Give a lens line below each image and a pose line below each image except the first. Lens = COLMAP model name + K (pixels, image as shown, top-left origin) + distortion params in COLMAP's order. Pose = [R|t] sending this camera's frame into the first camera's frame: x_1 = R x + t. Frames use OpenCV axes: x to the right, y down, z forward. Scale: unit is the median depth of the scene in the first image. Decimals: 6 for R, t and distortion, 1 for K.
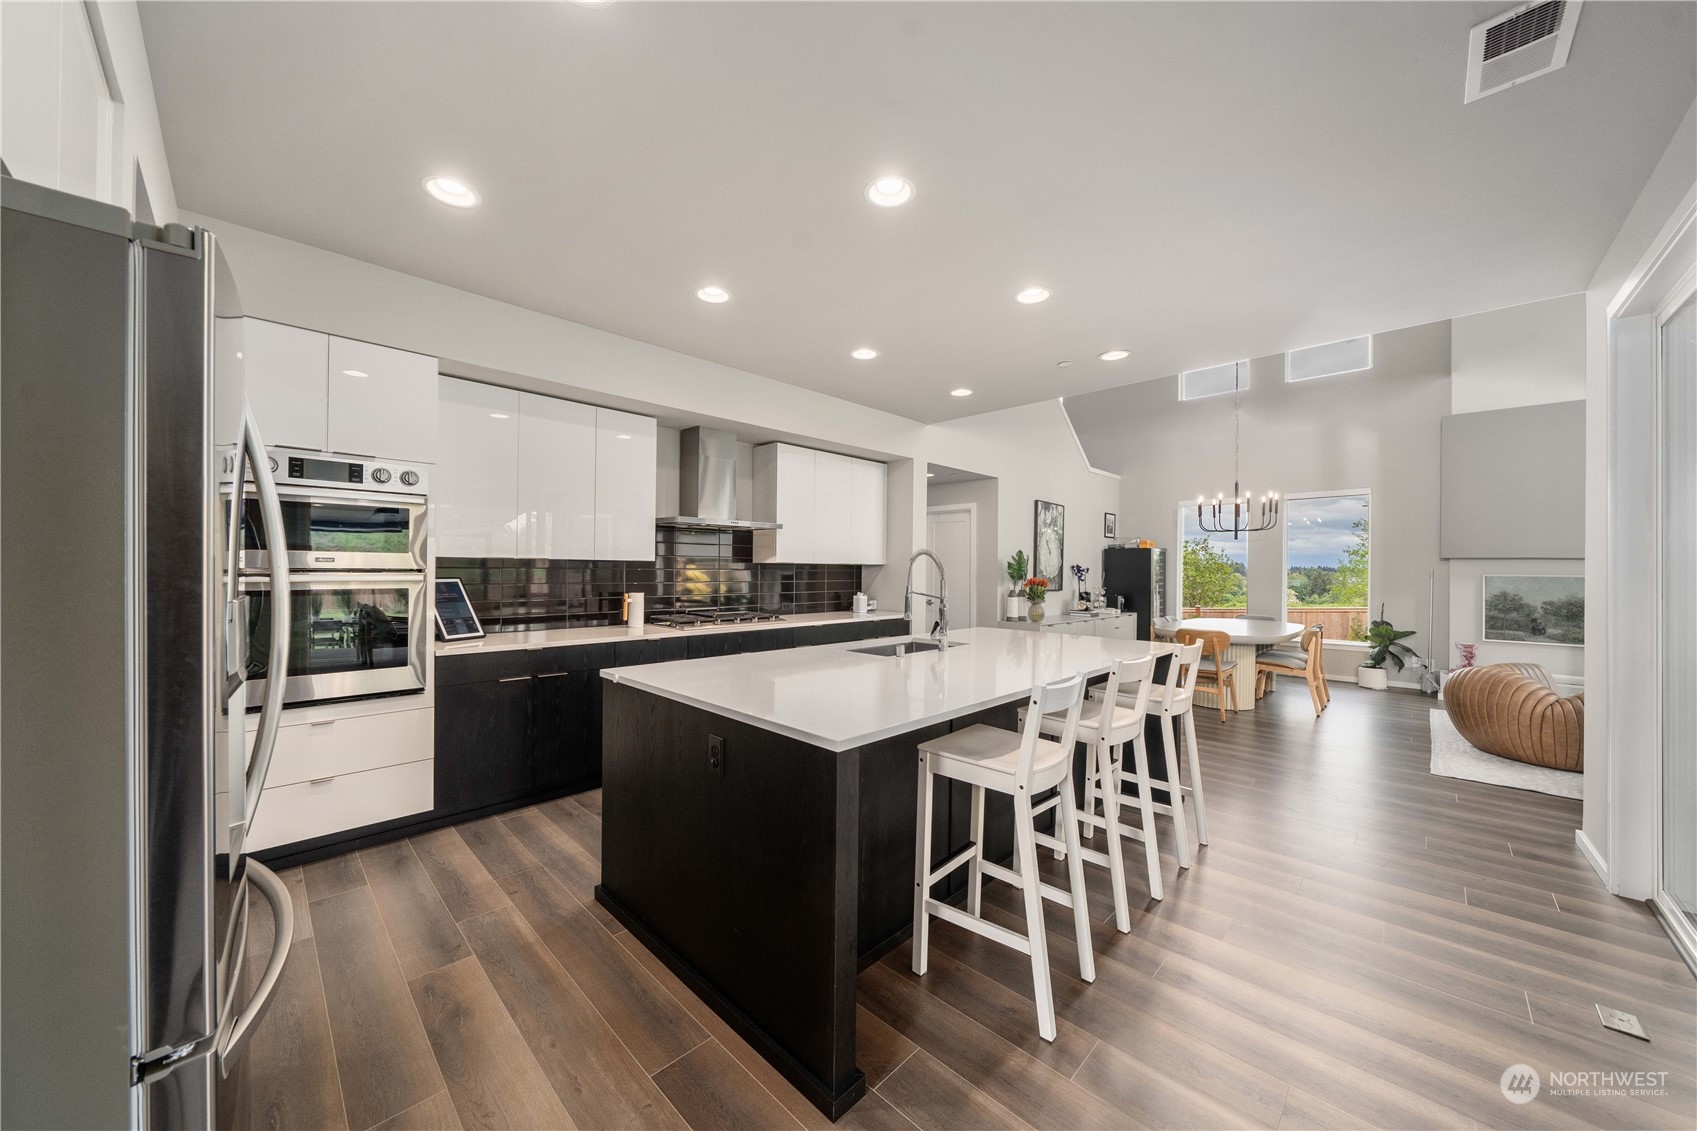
lens RADIAL K [[588.7, 0, 840.3], [0, 588.7, 566.9], [0, 0, 1]] dist [-0.002861, -0.000189]
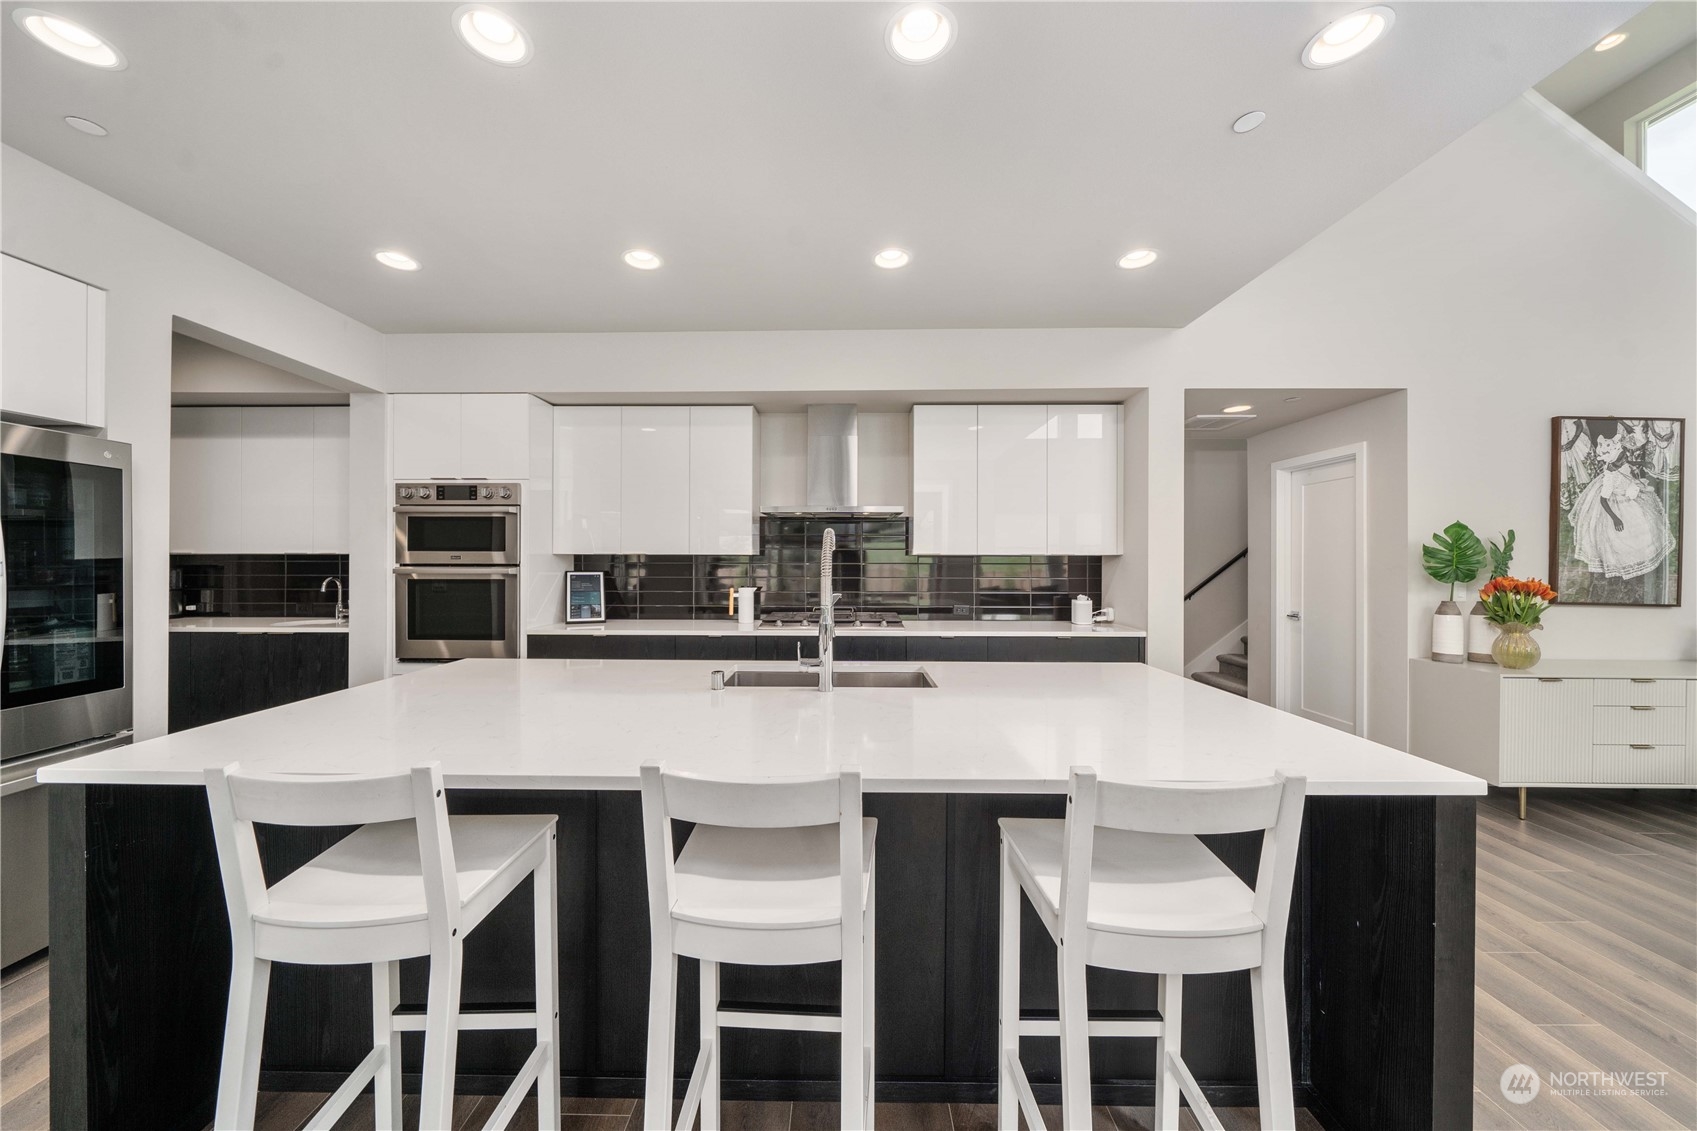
lens RADIAL K [[588.7, 0, 843.4], [0, 588.7, 569.5], [0, 0, 1]] dist [-0.002861, -0.000189]
pose [[0.700387, 0.002704, -0.713759, 0.337225], [0.006824, 0.999922, 0.010483, 0.003514], [0.713731, -0.012213, 0.700313, 0.308821]]
